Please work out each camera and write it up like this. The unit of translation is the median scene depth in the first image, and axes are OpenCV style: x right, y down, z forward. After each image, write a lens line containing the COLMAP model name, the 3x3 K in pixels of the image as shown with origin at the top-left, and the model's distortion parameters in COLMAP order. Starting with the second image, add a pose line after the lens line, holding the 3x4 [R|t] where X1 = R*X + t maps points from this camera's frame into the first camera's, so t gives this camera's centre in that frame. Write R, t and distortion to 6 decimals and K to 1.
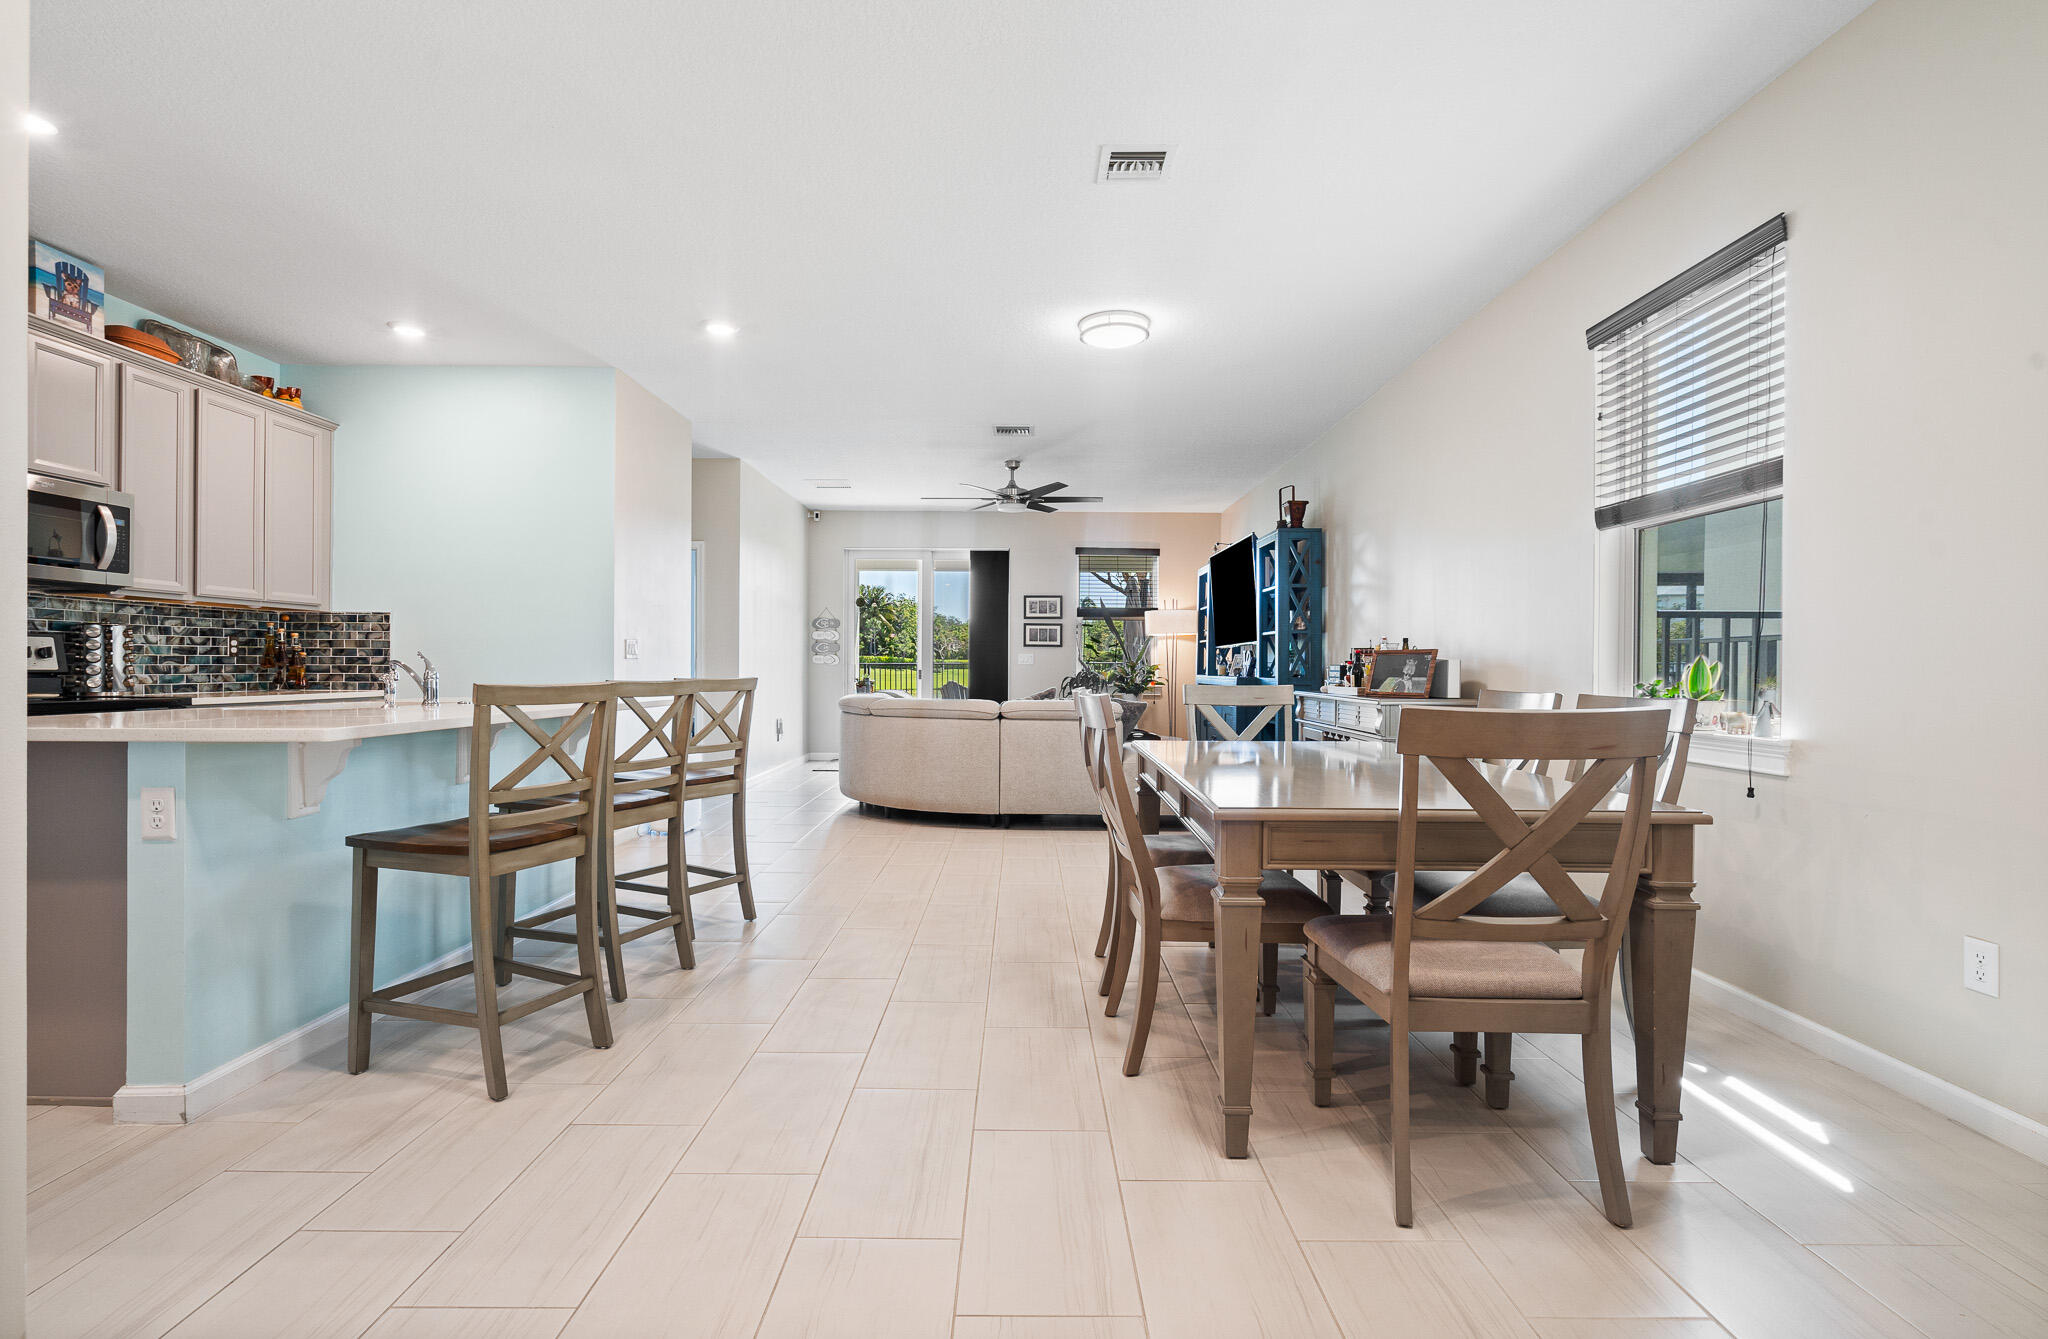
lens RADIAL K [[934.8, 0, 1016.2], [0, 934.8, 670.7], [0, 0, 1]] dist [-0.036046, 0.013025]
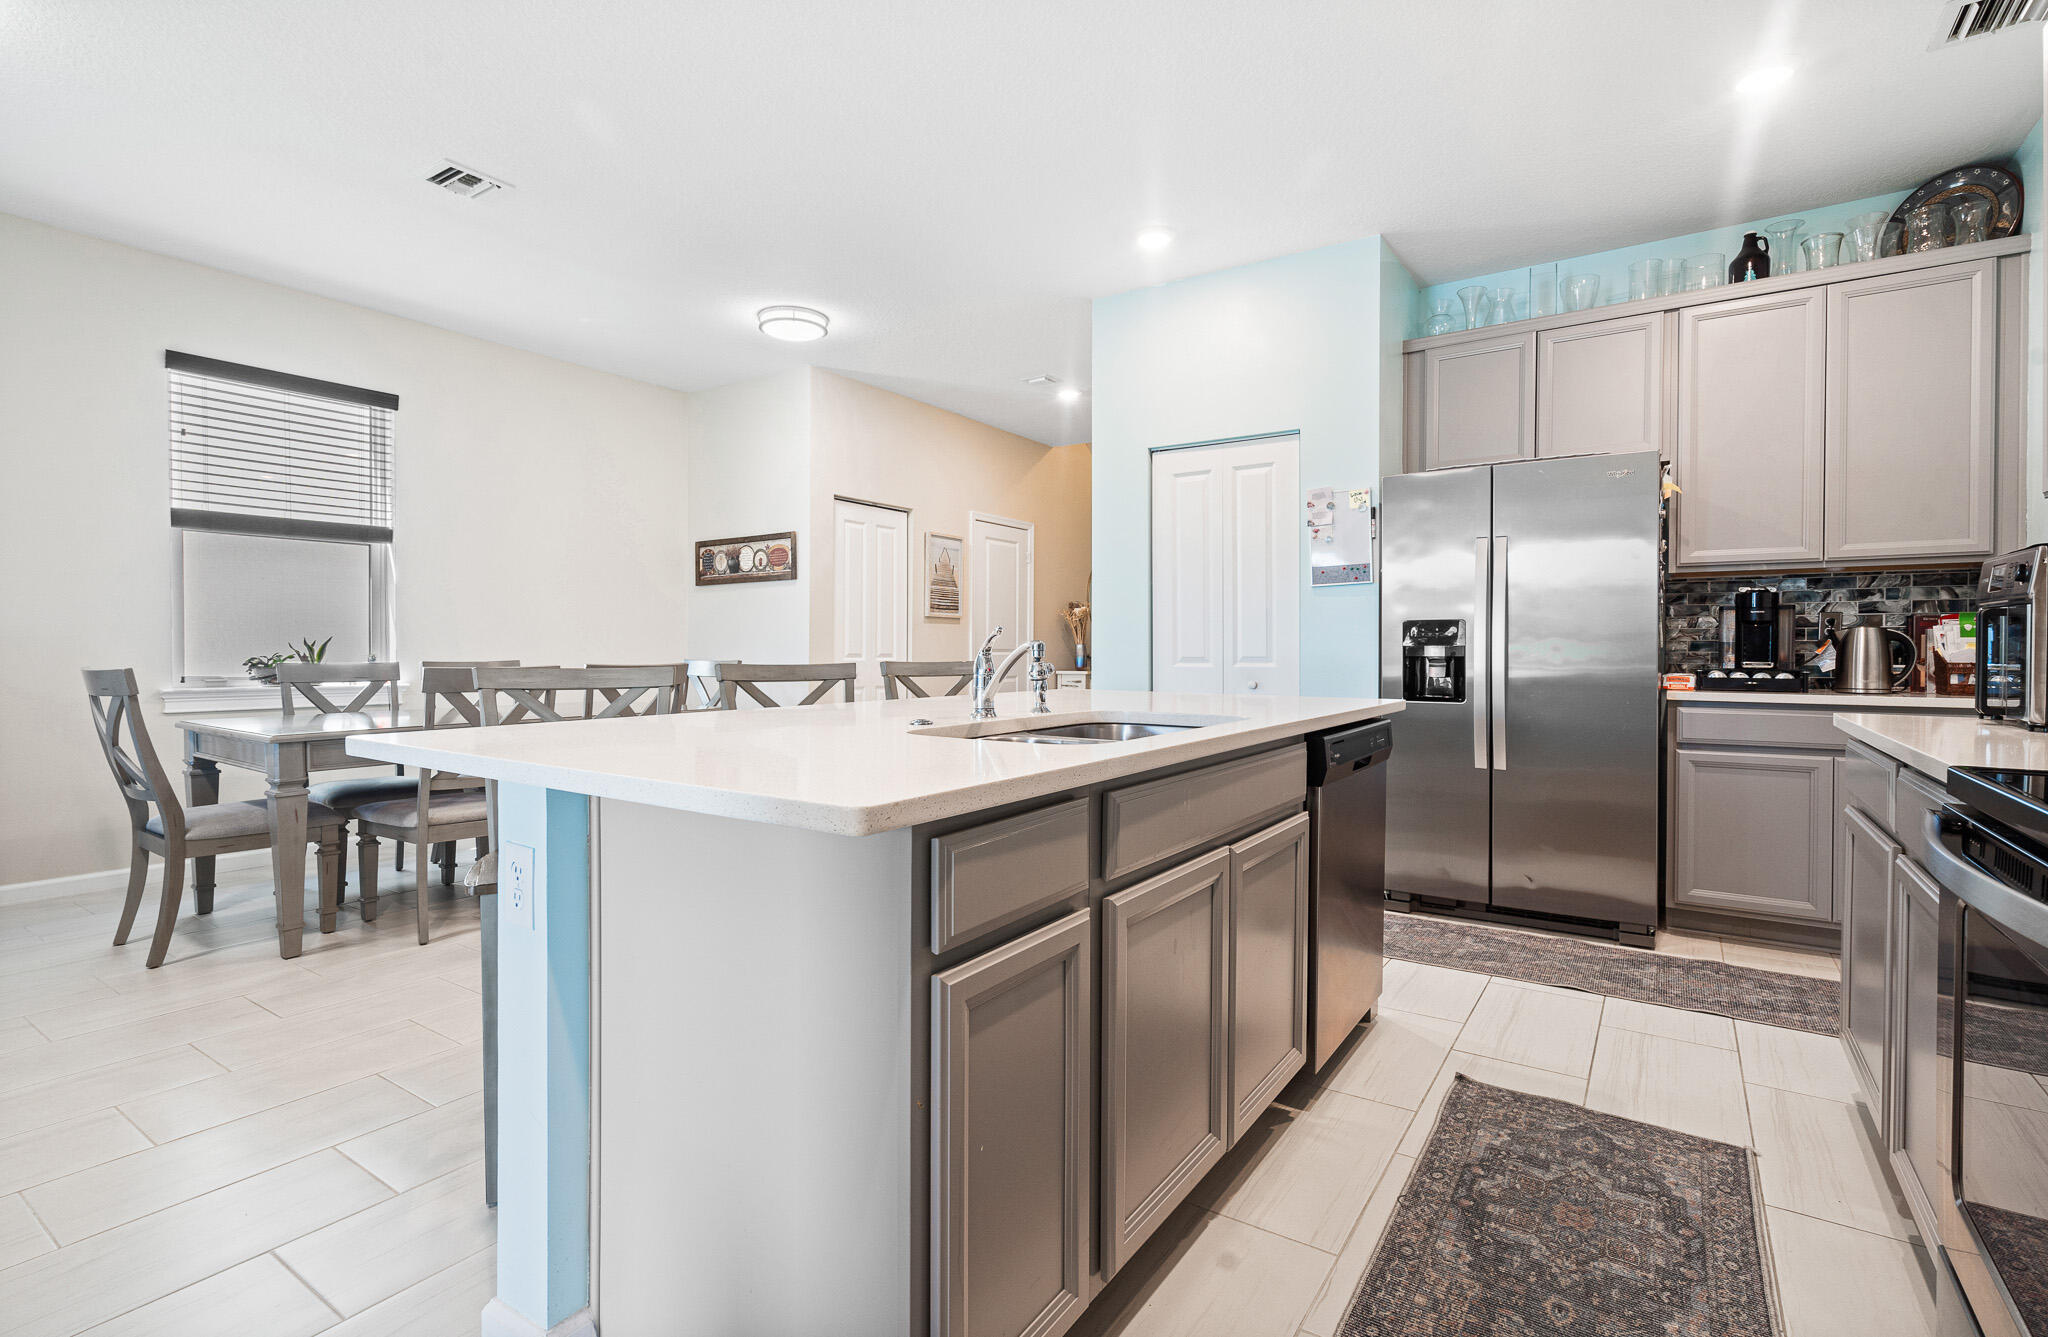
lens RADIAL K [[930.1, 0, 1024.0], [0, 930.1, 668.5], [0, 0, 1]] dist [-0.001662, -0.000106]
pose [[-0.827145, -0.019309, 0.561657, -0.691602], [-0.005310, 0.999634, 0.026546, -0.007361], [-0.561963, 0.018975, -0.826944, 1.029195]]
